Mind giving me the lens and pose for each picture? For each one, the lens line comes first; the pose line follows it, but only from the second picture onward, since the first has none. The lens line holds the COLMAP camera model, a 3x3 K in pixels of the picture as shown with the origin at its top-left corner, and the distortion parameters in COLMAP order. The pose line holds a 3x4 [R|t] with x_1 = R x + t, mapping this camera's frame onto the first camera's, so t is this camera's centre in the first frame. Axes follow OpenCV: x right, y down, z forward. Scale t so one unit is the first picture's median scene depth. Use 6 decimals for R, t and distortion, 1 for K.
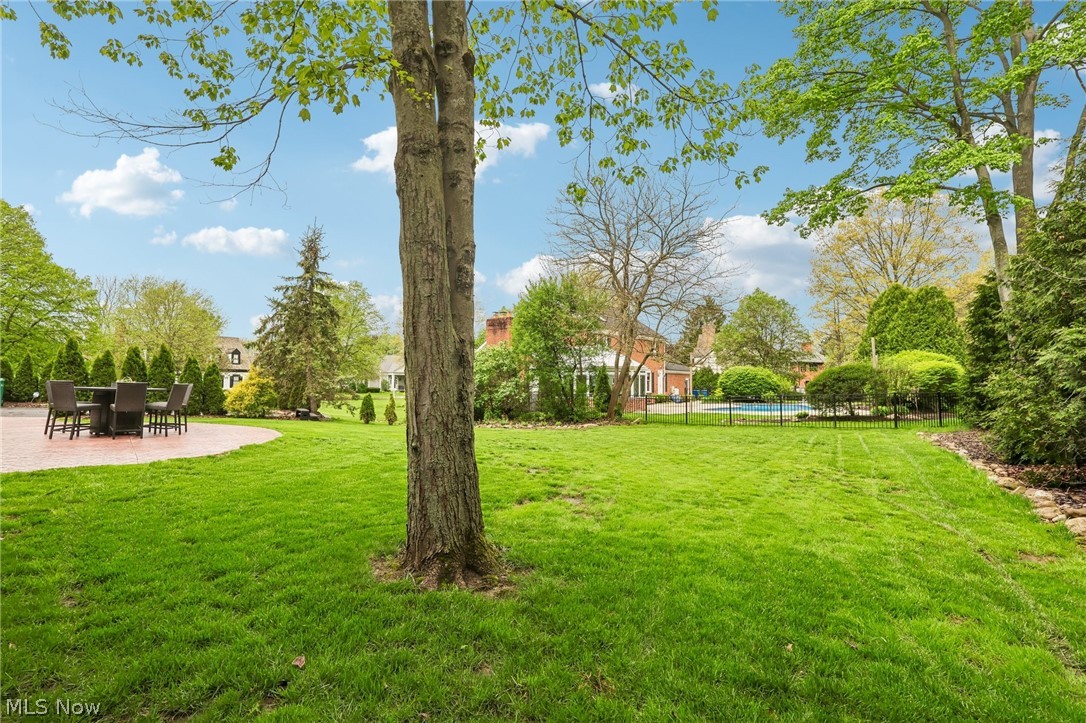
lens RADIAL K [[547.8, 0, 545.3], [0, 547.8, 359.2], [0, 0, 1]] dist [0.003901, 0.001128]
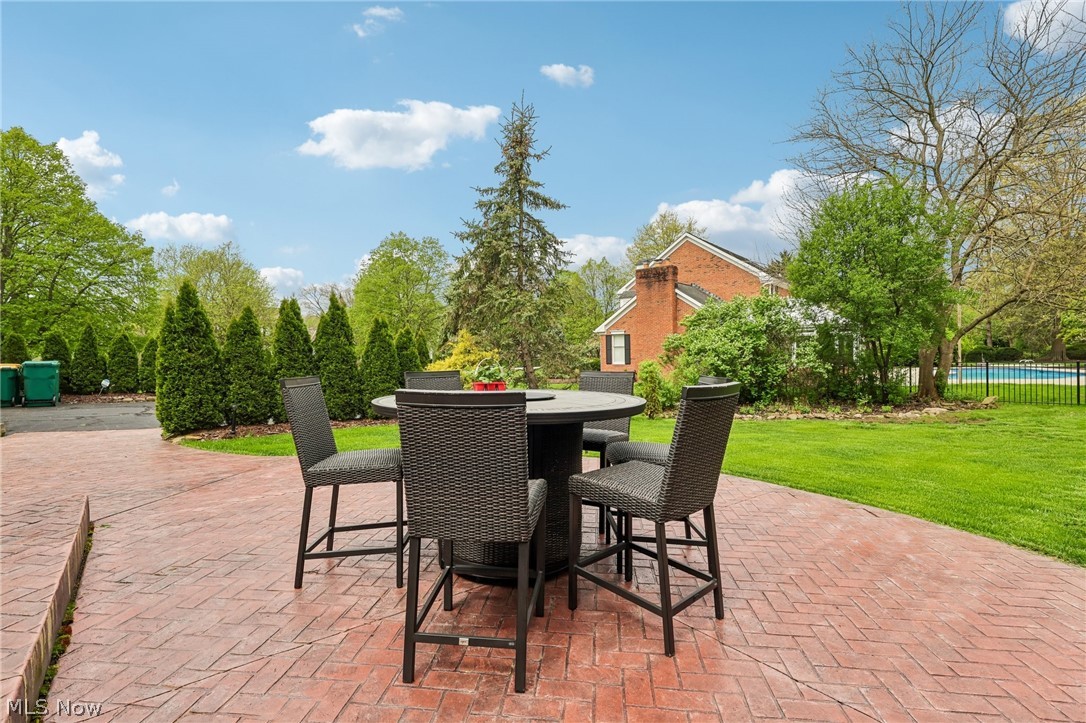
lens RADIAL K [[530.7, 0, 541.1], [0, 530.7, 364.0], [0, 0, 1]] dist [-0.001168, -0.000616]
pose [[0.999404, -0.023976, -0.024851, -0.384067], [0.025696, 0.997118, 0.071378, 0.007944], [0.023068, -0.071974, 0.997140, 0.373531]]
